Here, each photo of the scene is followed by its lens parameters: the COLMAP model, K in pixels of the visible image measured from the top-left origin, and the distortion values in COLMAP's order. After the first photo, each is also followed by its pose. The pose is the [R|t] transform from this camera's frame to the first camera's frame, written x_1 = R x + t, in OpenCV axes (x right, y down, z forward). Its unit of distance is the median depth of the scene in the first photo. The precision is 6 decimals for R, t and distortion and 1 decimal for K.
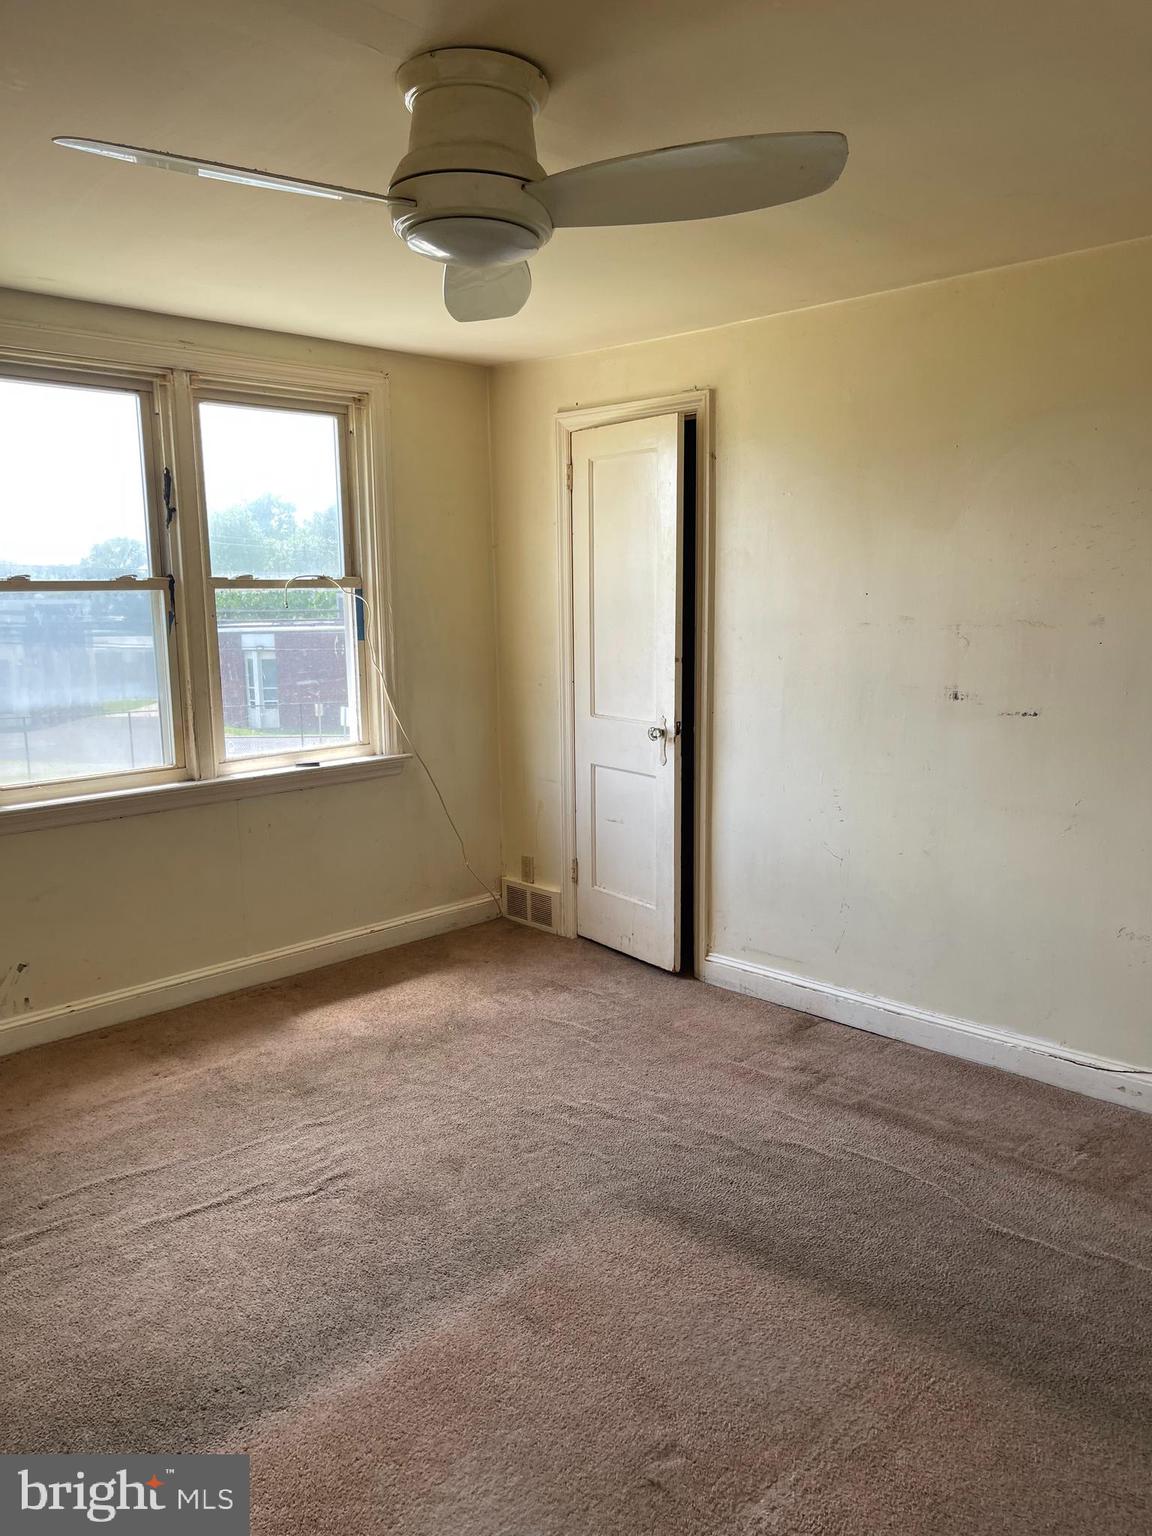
lens RADIAL K [[1157.5, 0, 576.3], [0, 1157.5, 778.3], [0, 0, 1]] dist [0.055379, -0.074726]
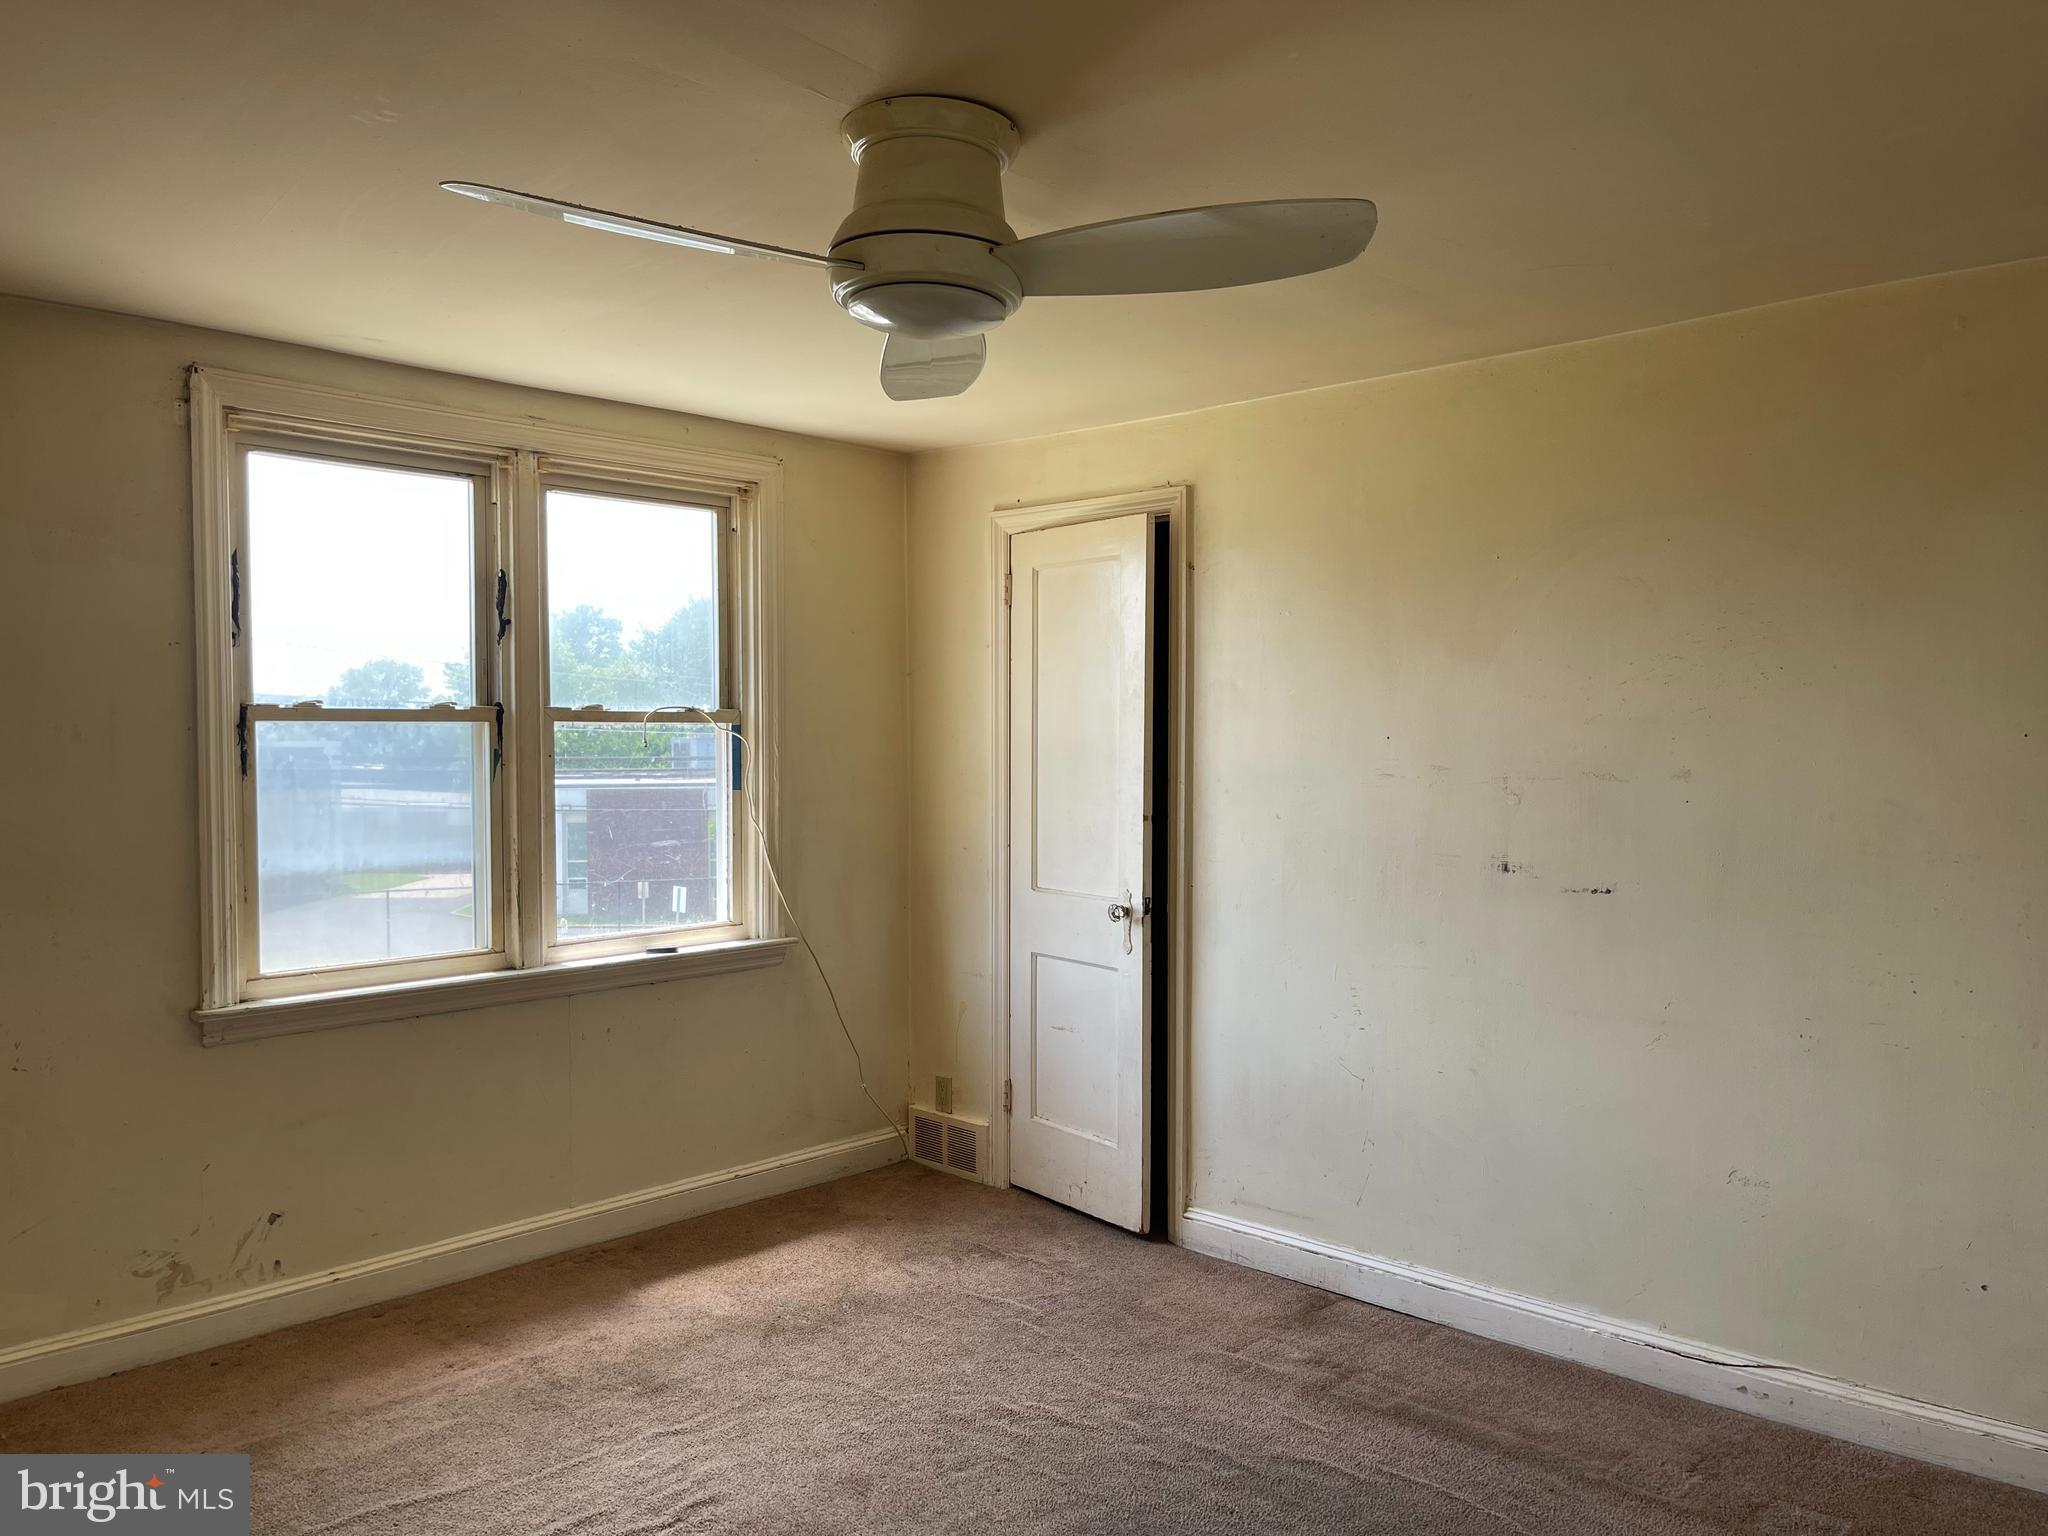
lens RADIAL K [[1543.4, 0, 1015.9], [0, 1543.4, 789.4], [0, 0, 1]] dist [0.055379, -0.074726]
pose [[0.999764, 0.012195, 0.017987, -0.020298], [-0.009826, 0.991936, -0.126358, 0.010761], [-0.019383, 0.126151, 0.991822, -0.031734]]
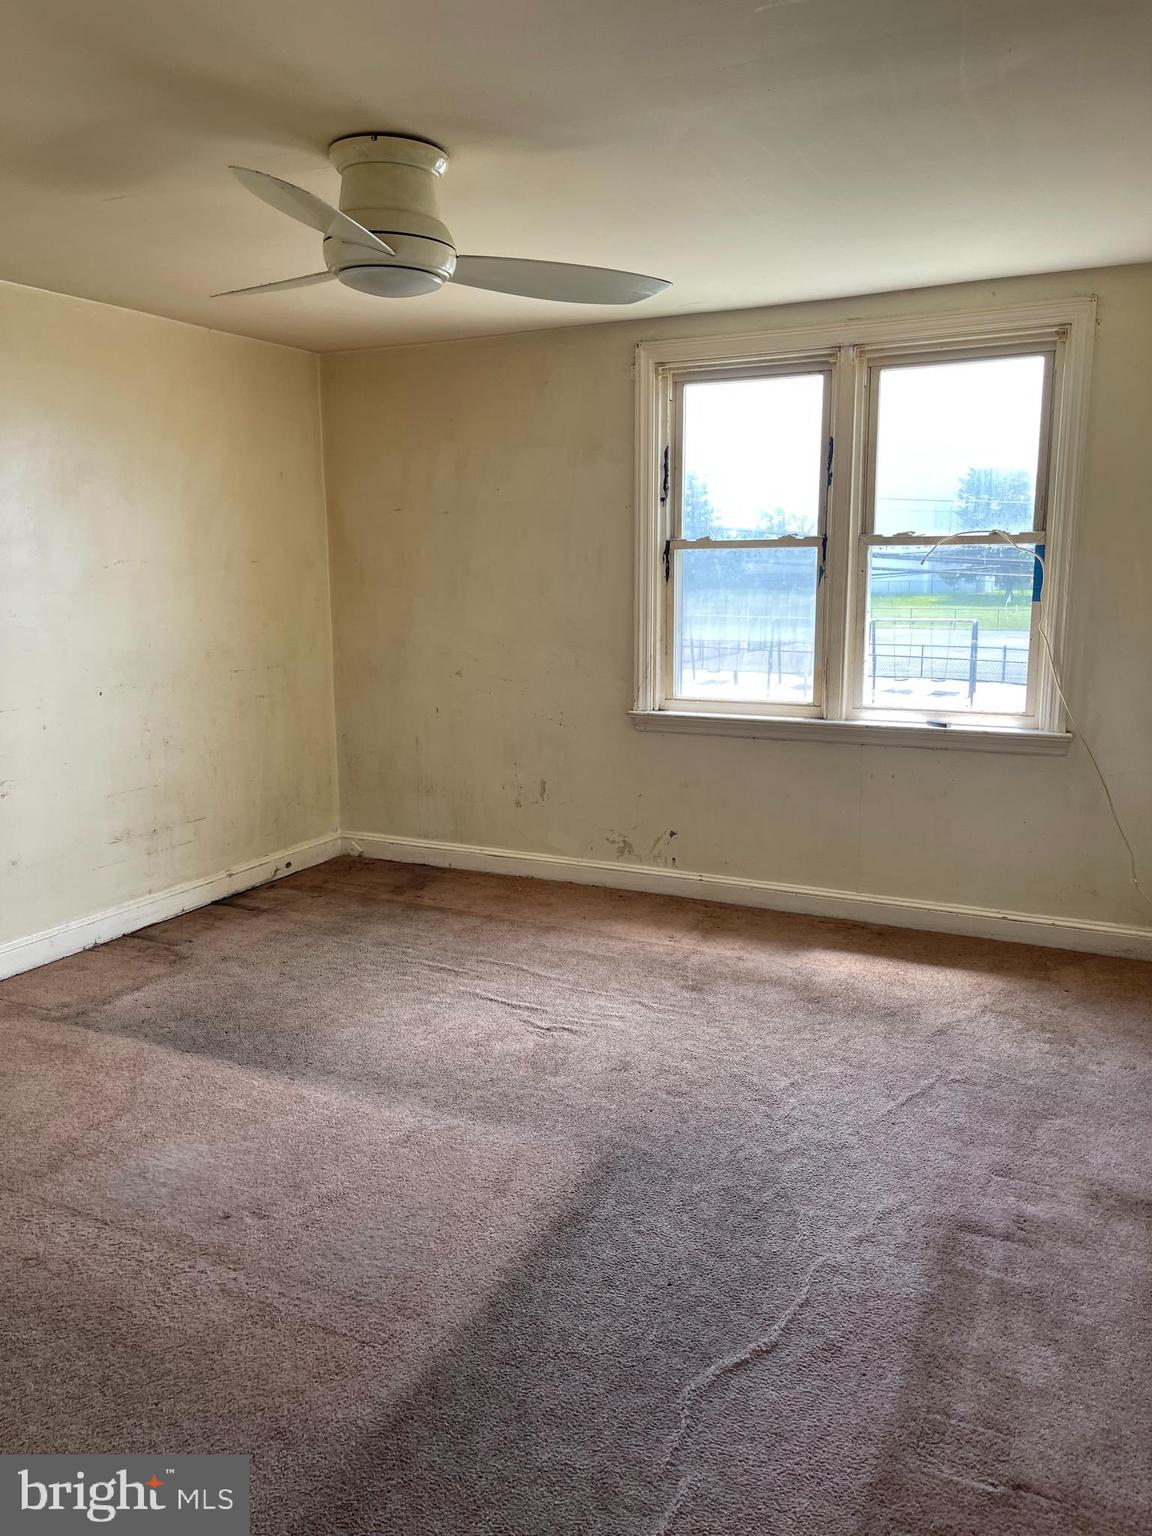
lens RADIAL K [[1157.5, 0, 570.1], [0, 1157.5, 757.5], [0, 0, 1]] dist [0.055379, -0.074726]
pose [[0.306964, 0.174414, -0.935603, 0.670407], [-0.148968, 0.979752, 0.133769, -0.077739], [0.939990, 0.098312, 0.326730, 0.431564]]
